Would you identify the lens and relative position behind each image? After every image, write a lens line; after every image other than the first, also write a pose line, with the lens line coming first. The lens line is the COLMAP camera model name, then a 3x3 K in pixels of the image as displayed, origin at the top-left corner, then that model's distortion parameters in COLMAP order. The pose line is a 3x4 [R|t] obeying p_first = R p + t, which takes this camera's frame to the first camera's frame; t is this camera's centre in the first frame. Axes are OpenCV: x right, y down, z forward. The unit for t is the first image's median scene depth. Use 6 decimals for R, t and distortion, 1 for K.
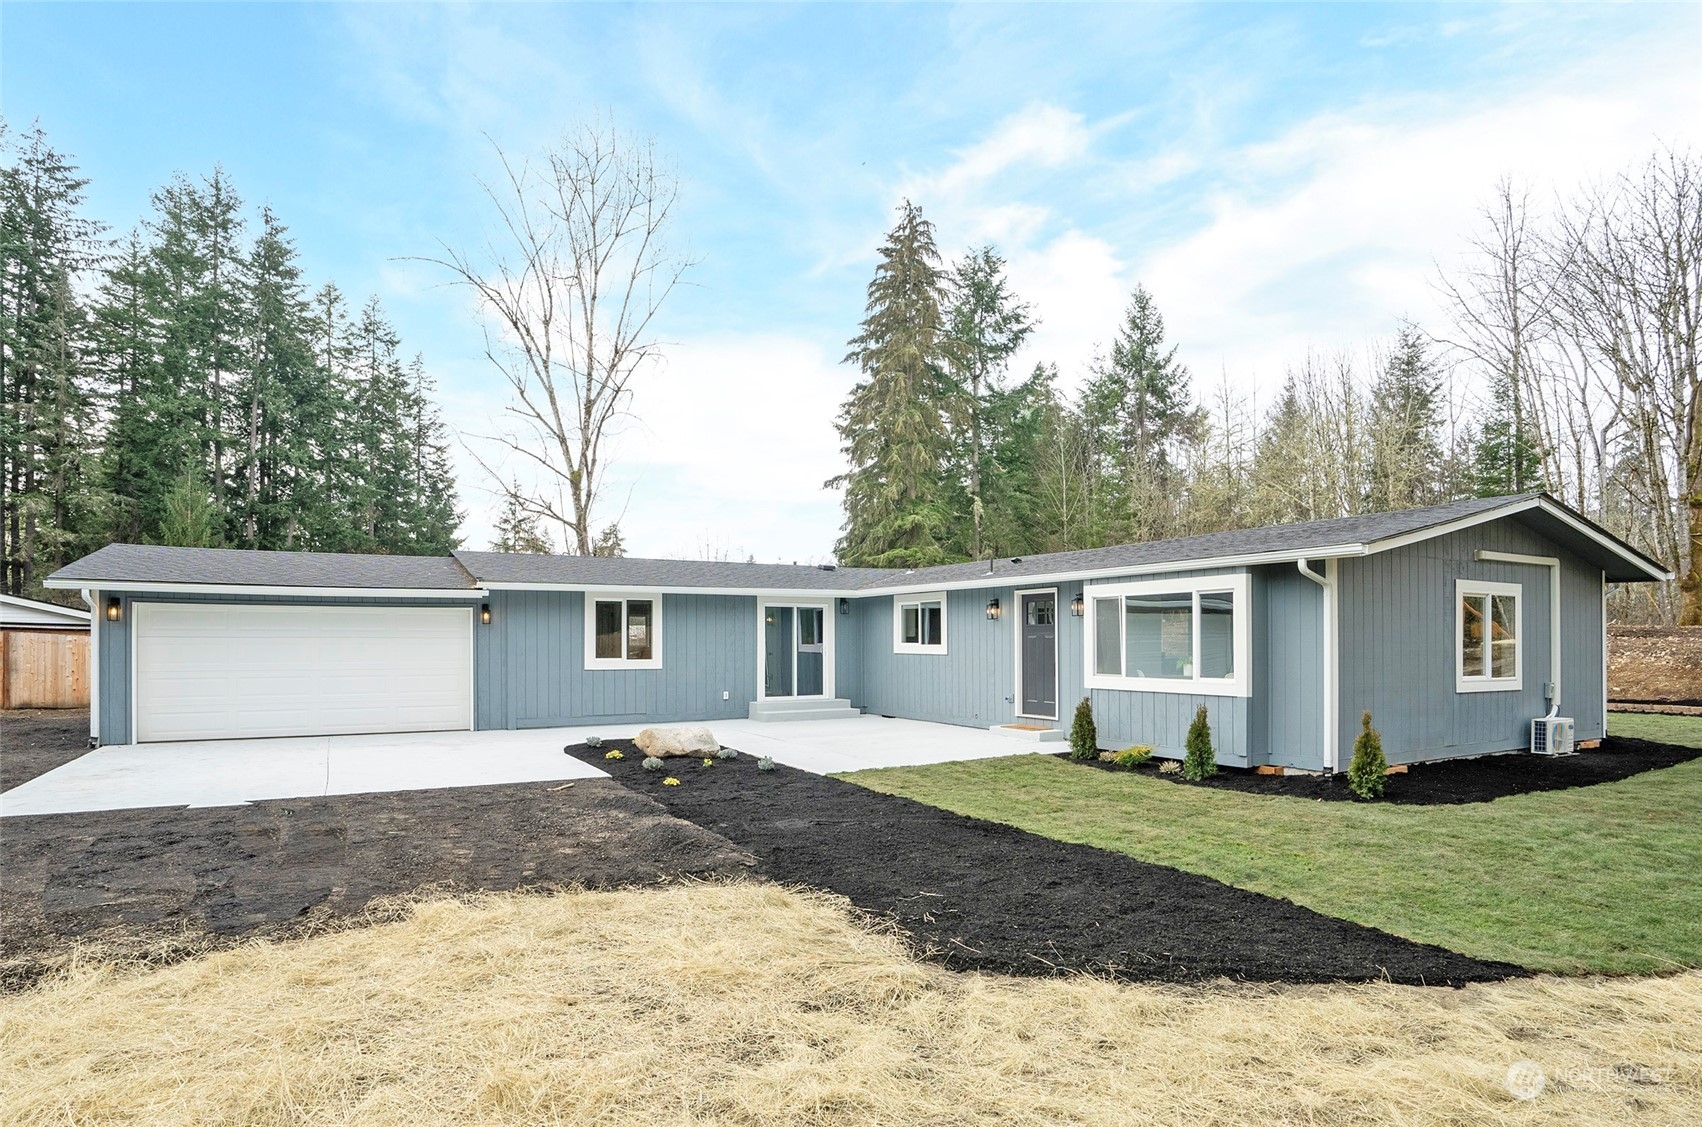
lens RADIAL K [[885.1, 0, 825.4], [0, 885.1, 640.0], [0, 0, 1]] dist [-0.058278, 0.027634]
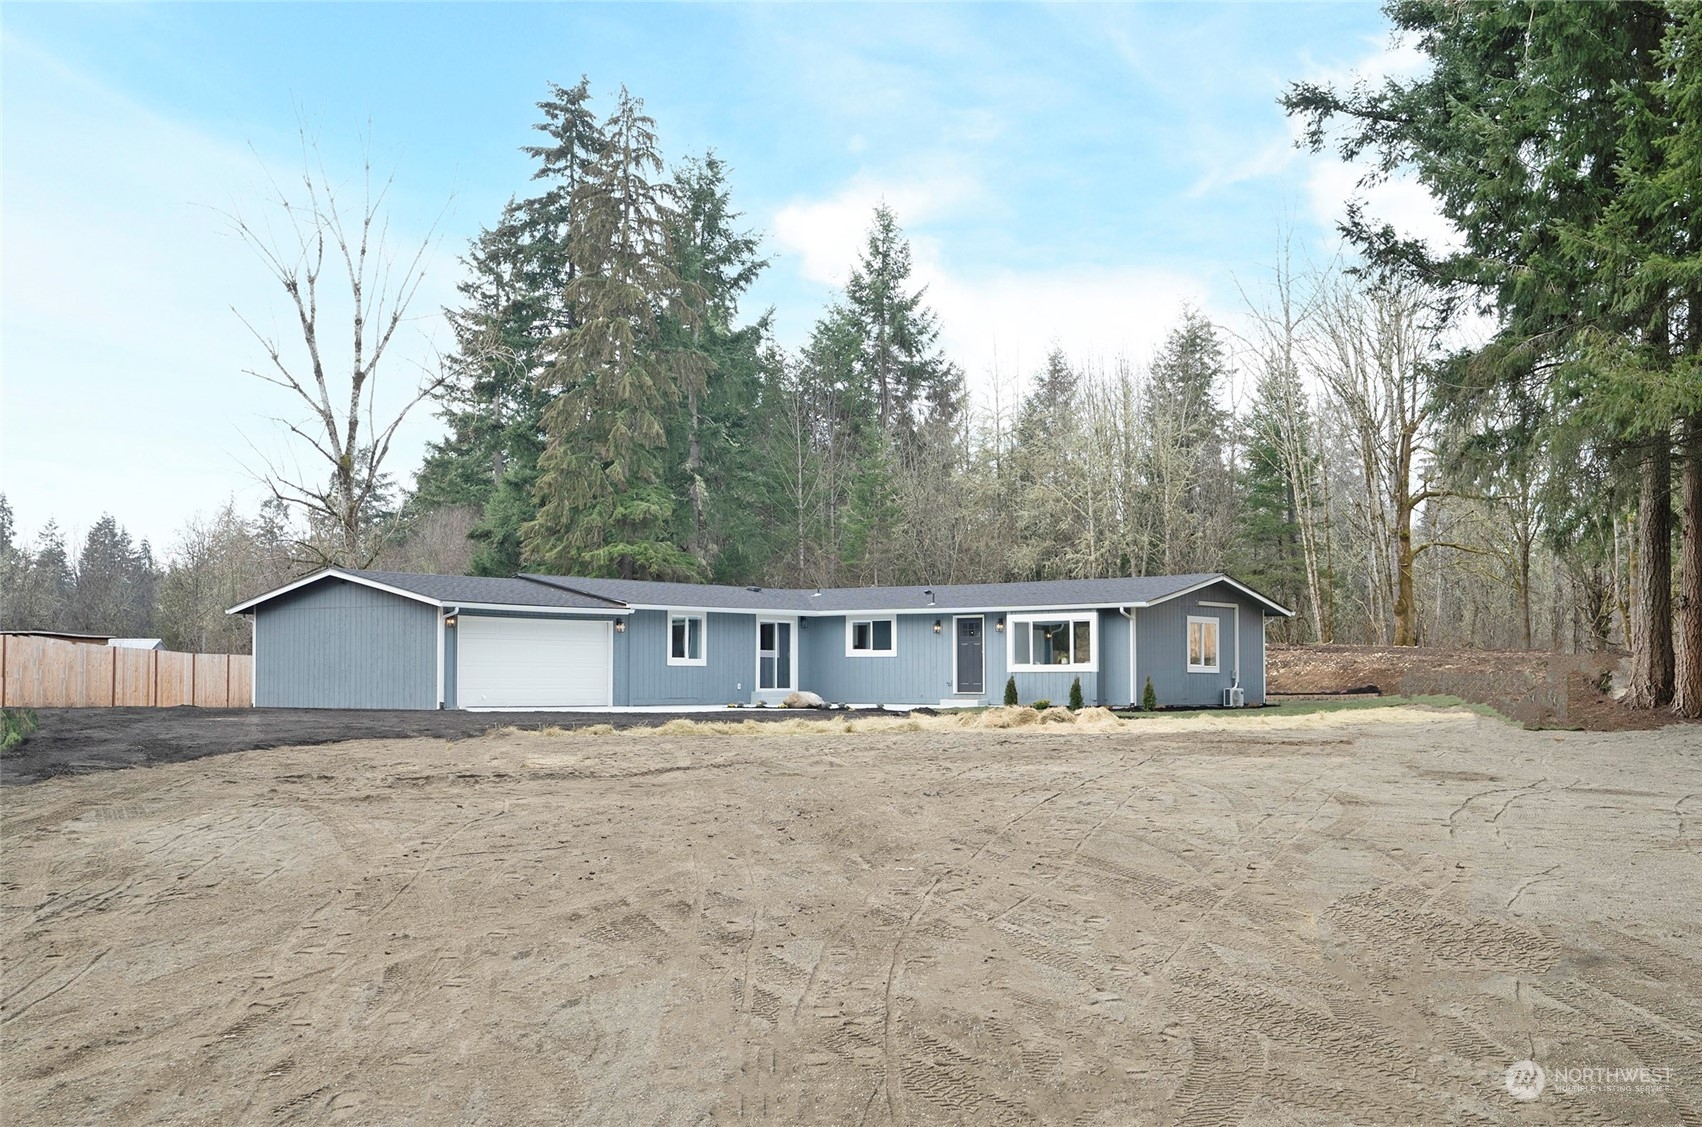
lens RADIAL K [[1759.6, 0, 847.1], [0, 1759.6, 628.4], [0, 0, 1]] dist [0.049172, 0.001750]
pose [[0.923670, 0.012619, 0.382982, -0.830492], [-0.002027, 0.999605, -0.028047, 0.040075], [-0.383184, 0.025130, 0.923330, -1.313025]]
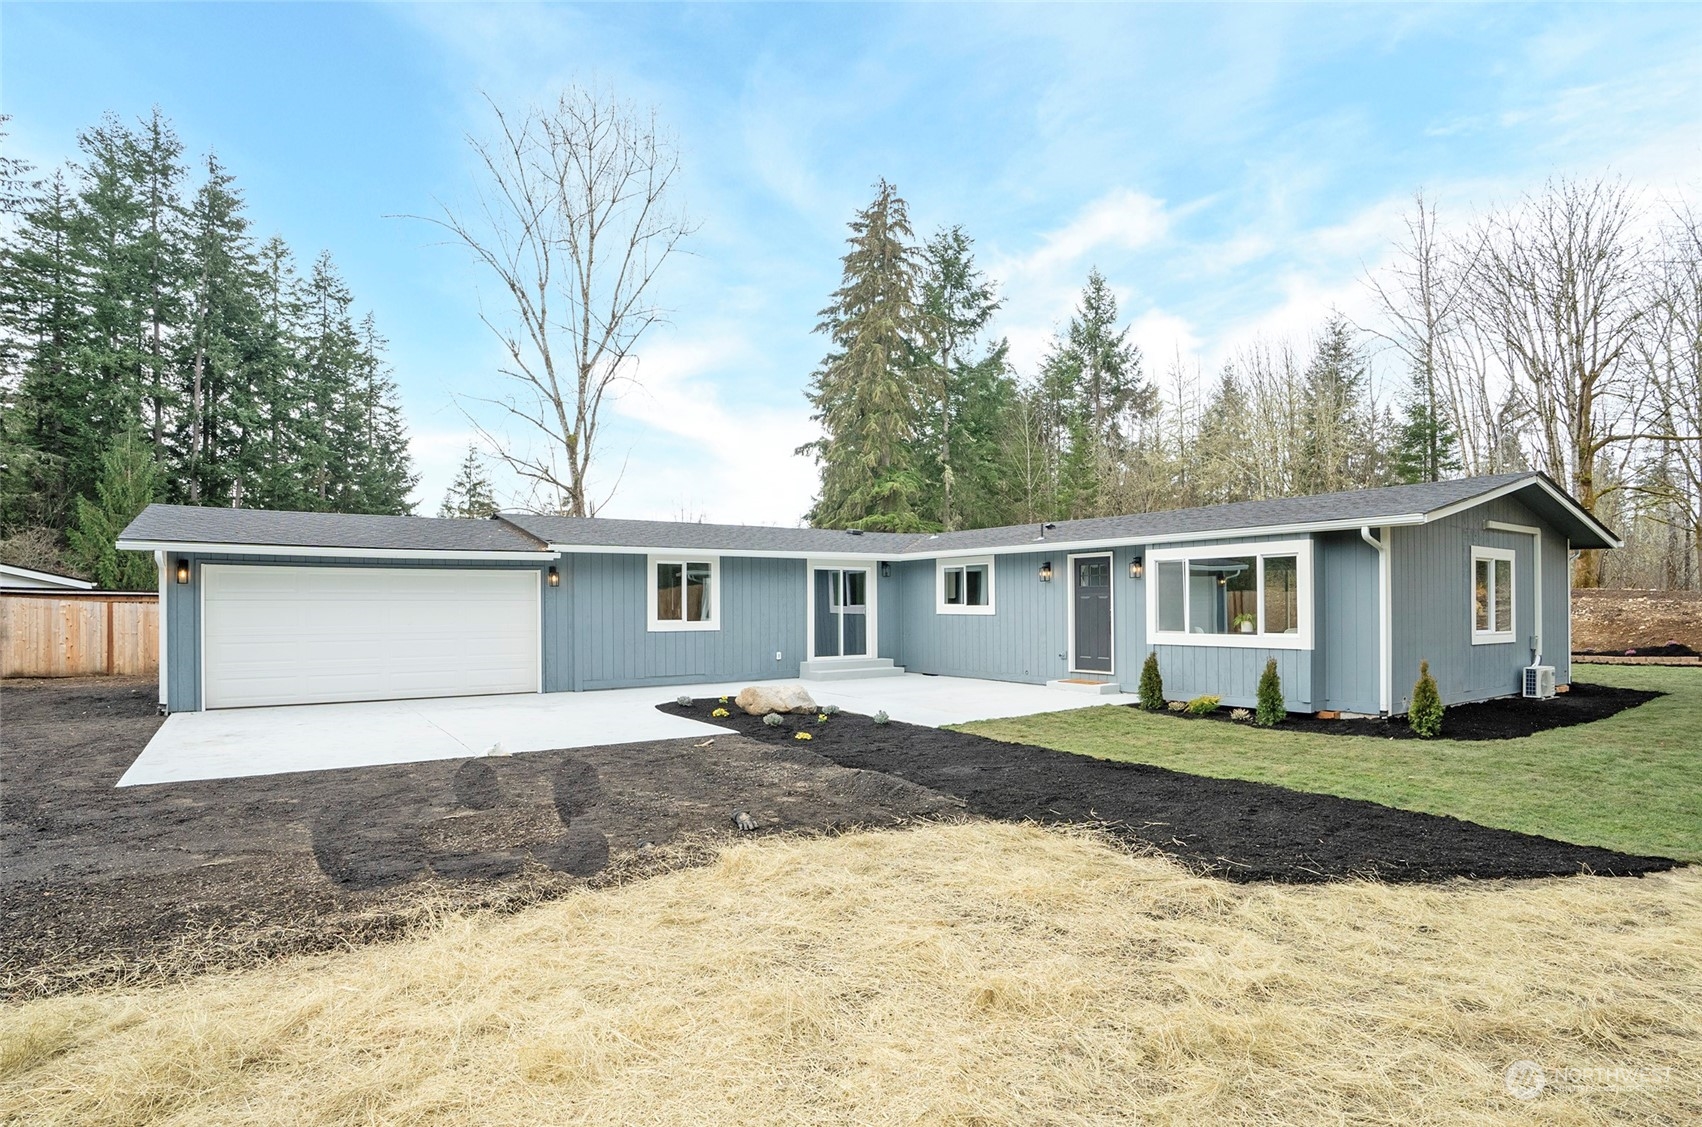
lens RADIAL K [[869.0, 0, 865.7], [0, 869.0, 605.0], [0, 0, 1]] dist [-0.069789, 0.028496]
pose [[0.994027, -0.003824, 0.109067, -0.100764], [0.003753, 0.999993, 0.000854, 0.002390], [-0.109069, -0.000439, 0.994034, -0.012149]]
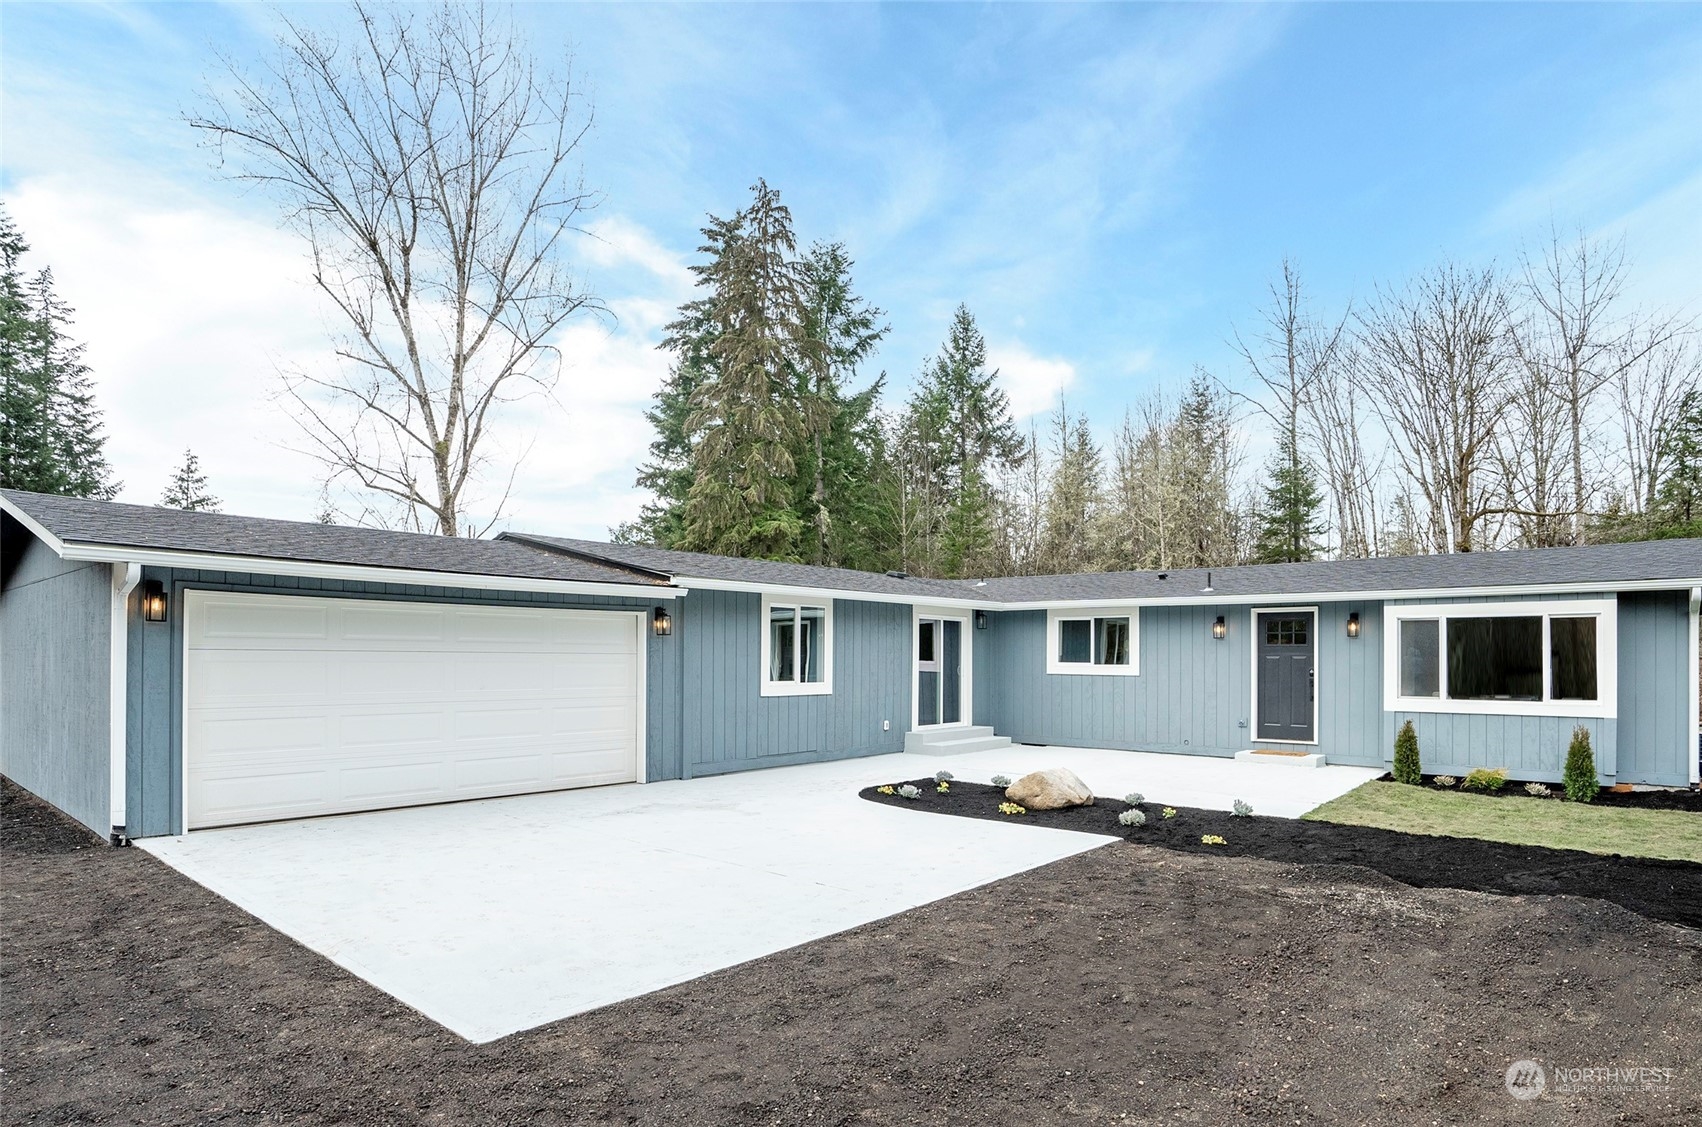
lens RADIAL K [[922.2, 0, 880.5], [0, 922.2, 652.0], [0, 0, 1]] dist [-0.067925, 0.026324]
pose [[0.931900, 0.008213, 0.362622, -0.356007], [-0.006566, 0.999962, -0.005773, -0.000761], [-0.362656, 0.002998, 0.931918, 0.163792]]
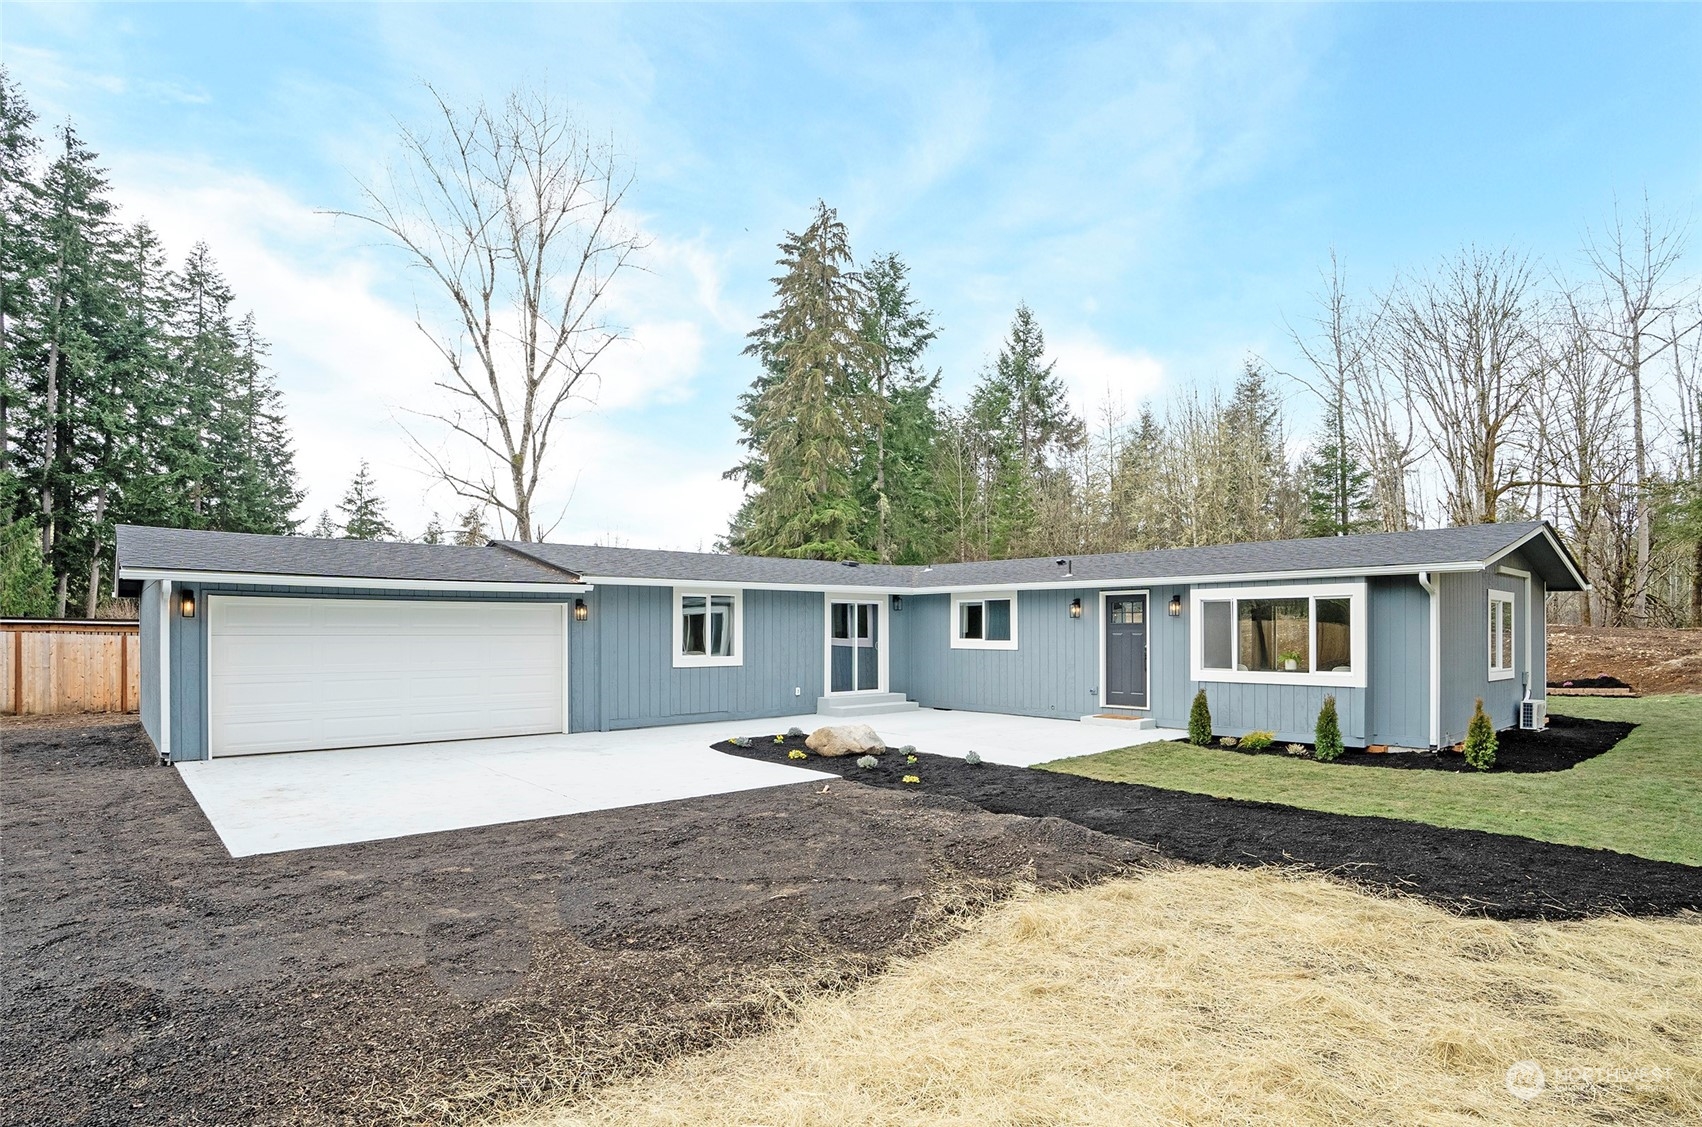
lens RADIAL K [[876.2, 0, 870.0], [0, 876.2, 632.2], [0, 0, 1]] dist [-0.070462, 0.028640]
pose [[0.973712, 0.000270, 0.227782, -0.214009], [-0.000832, 0.999997, 0.002372, -0.005806], [-0.227781, -0.002499, 0.973709, 0.012435]]
